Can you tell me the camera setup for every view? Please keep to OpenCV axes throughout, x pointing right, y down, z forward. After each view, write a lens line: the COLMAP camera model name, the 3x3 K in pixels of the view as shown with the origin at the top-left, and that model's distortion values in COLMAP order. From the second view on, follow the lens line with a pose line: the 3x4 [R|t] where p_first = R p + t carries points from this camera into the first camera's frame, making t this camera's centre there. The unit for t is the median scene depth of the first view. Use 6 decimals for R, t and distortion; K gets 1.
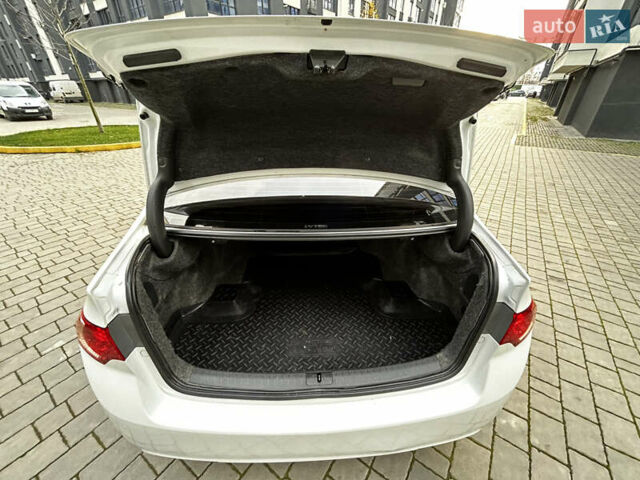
lens RADIAL K [[257.9, 0, 318.1], [0, 257.9, 239.5], [0, 0, 1]] dist [-0.002022, -0.000019]
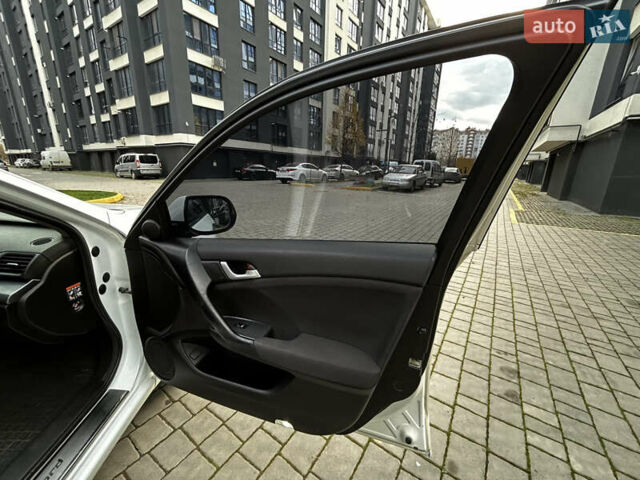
lens RADIAL K [[257.9, 0, 318.1], [0, 257.9, 239.5], [0, 0, 1]] dist [-0.002022, -0.000019]
pose [[0.999713, 0.017982, 0.015851, 0.052421], [-0.013386, 0.967333, -0.253154, -0.038352], [-0.019885, 0.252869, 0.967296, 0.093986]]
